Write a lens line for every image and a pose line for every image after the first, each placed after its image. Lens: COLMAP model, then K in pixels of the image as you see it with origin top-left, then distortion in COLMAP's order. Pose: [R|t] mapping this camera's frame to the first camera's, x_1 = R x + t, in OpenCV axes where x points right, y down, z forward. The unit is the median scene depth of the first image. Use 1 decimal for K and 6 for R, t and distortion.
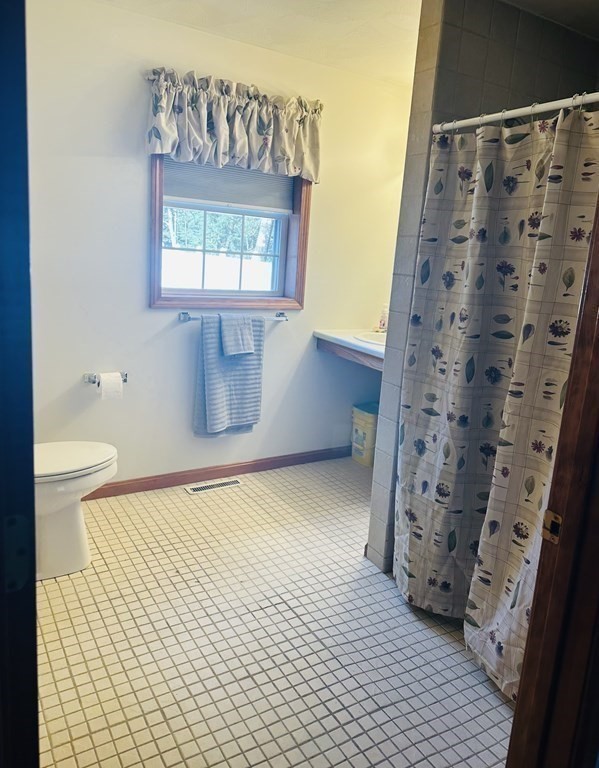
lens RADIAL K [[580.6, 0, 298.3], [0, 580.6, 384.4], [0, 0, 1]] dist [0.003463, 0.000479]
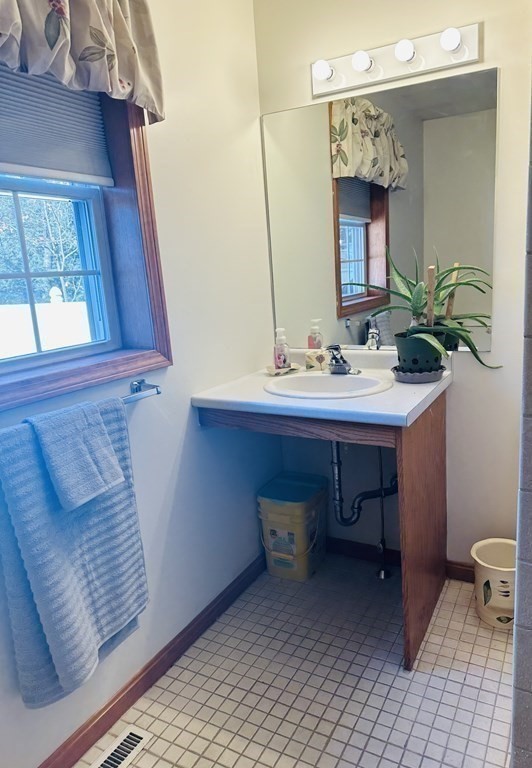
lens RADIAL K [[529.0, 0, 271.2], [0, 529.0, 382.7], [0, 0, 1]] dist [-0.007697, -0.008830]
pose [[0.847825, -0.229412, 0.478083, -0.156940], [0.236956, 0.970456, 0.045467, -0.118829], [-0.474389, 0.074736, 0.877137, 0.559152]]
